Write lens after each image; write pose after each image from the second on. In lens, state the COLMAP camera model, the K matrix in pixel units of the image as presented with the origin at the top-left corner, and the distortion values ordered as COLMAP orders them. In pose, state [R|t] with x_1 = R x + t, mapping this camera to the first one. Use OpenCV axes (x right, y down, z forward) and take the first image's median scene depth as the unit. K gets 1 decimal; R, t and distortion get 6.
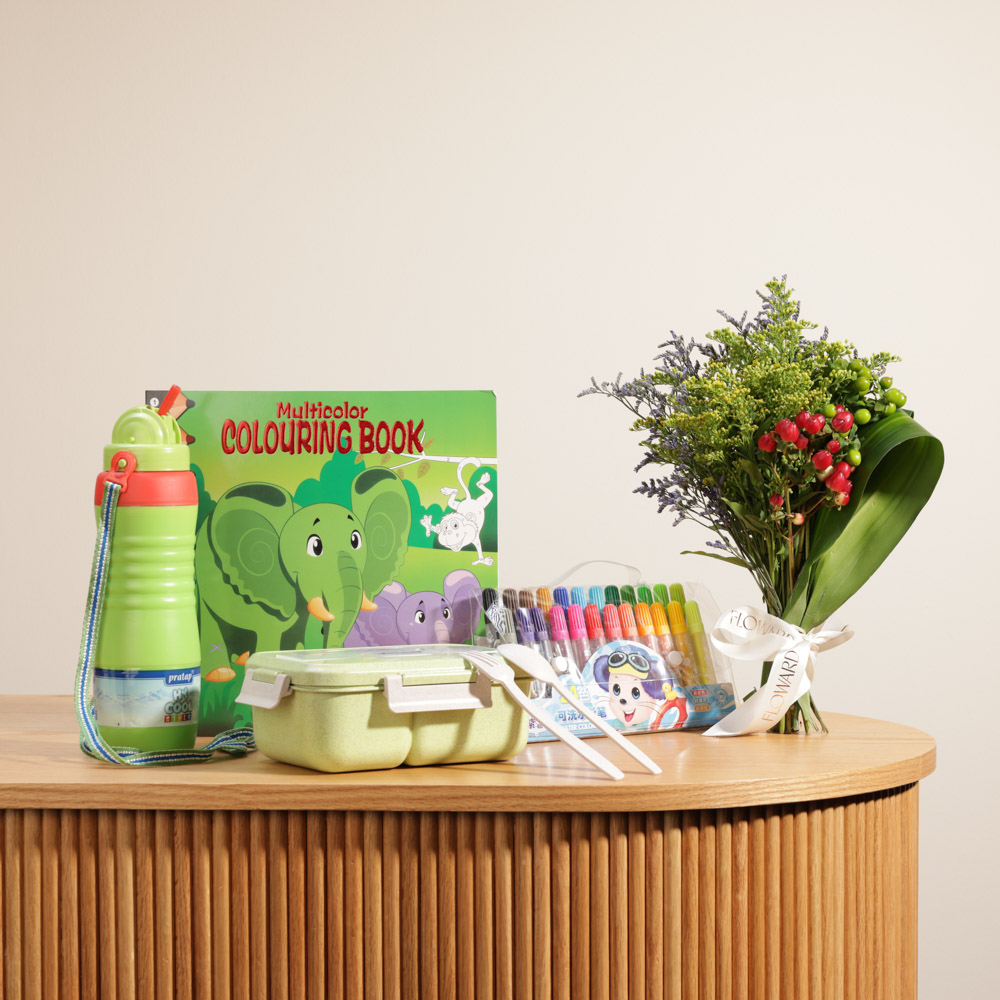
lens RADIAL K [[2919.8, 0, 506.1], [0, 2919.8, 502.4], [0, 0, 1]] dist [0.017800, 0.000000]
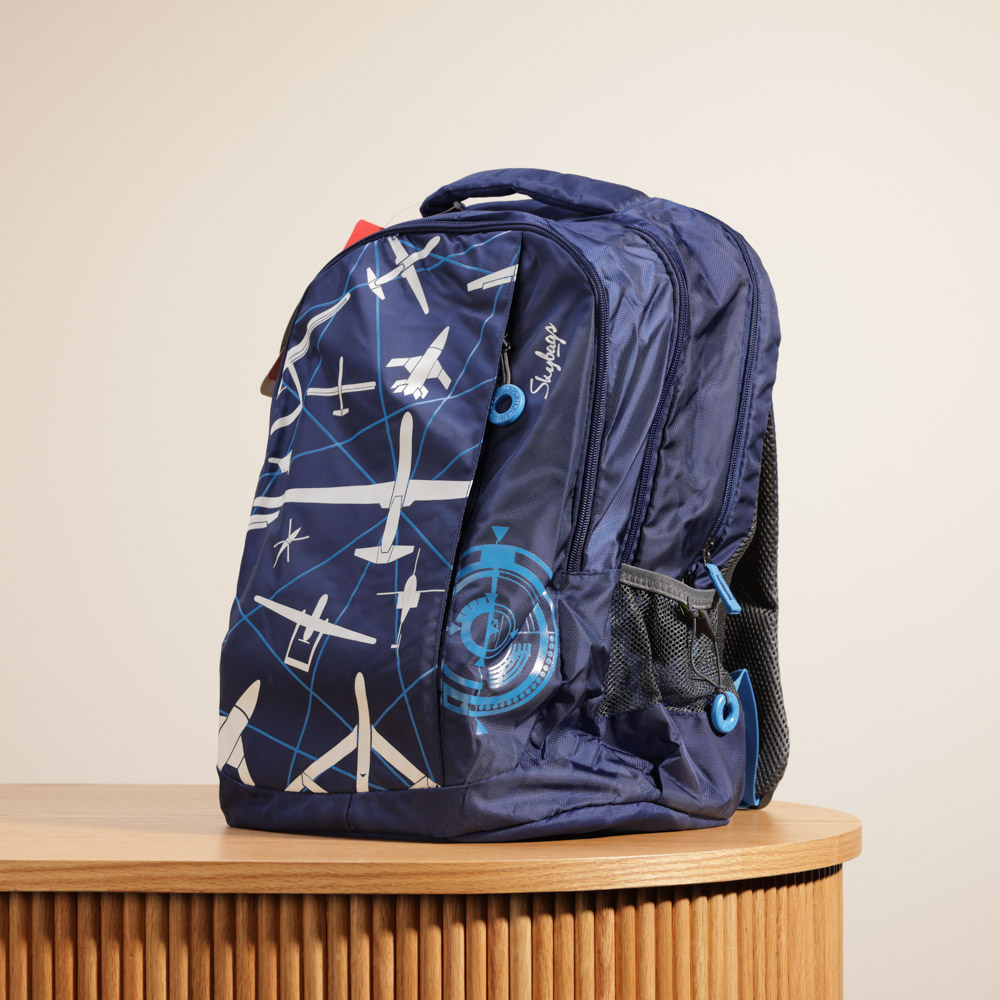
lens RADIAL K [[2919.8, 0, 492.5], [0, 2919.8, 498.1], [0, 0, 1]] dist [0.017800, 0.000000]
pose [[0.999544, -0.002244, -0.030109, 0.074321], [0.000405, 0.998142, -0.060925, 0.044249], [0.030190, 0.060885, 0.997688, 0.171296]]
